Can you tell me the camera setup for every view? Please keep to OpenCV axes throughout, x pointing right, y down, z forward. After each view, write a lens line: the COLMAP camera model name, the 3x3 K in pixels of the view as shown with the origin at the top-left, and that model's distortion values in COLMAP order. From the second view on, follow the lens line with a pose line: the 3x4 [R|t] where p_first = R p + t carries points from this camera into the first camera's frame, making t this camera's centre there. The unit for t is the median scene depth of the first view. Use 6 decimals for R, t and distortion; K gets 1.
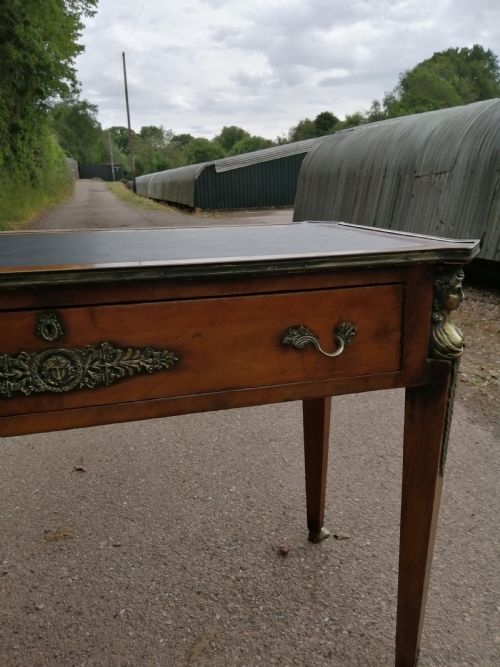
lens RADIAL K [[532.9, 0, 244.2], [0, 532.9, 329.4], [0, 0, 1]] dist [0.025953, -0.058142]
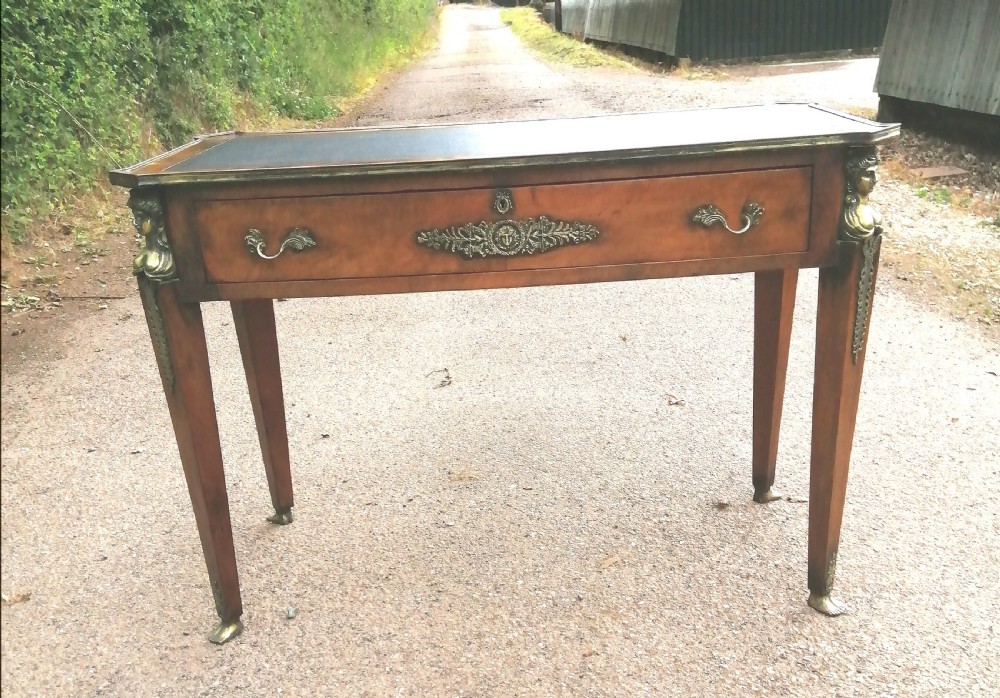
lens RADIAL K [[1112.0, 0, 450.5], [0, 1112.0, 458.5], [0, 0, 1]] dist [0.113302, 0.000000]
pose [[0.959744, 0.068337, -0.272438, 0.134784], [-0.035270, 0.991595, 0.124480, 0.126134], [0.278654, -0.109860, 0.954087, -0.768683]]
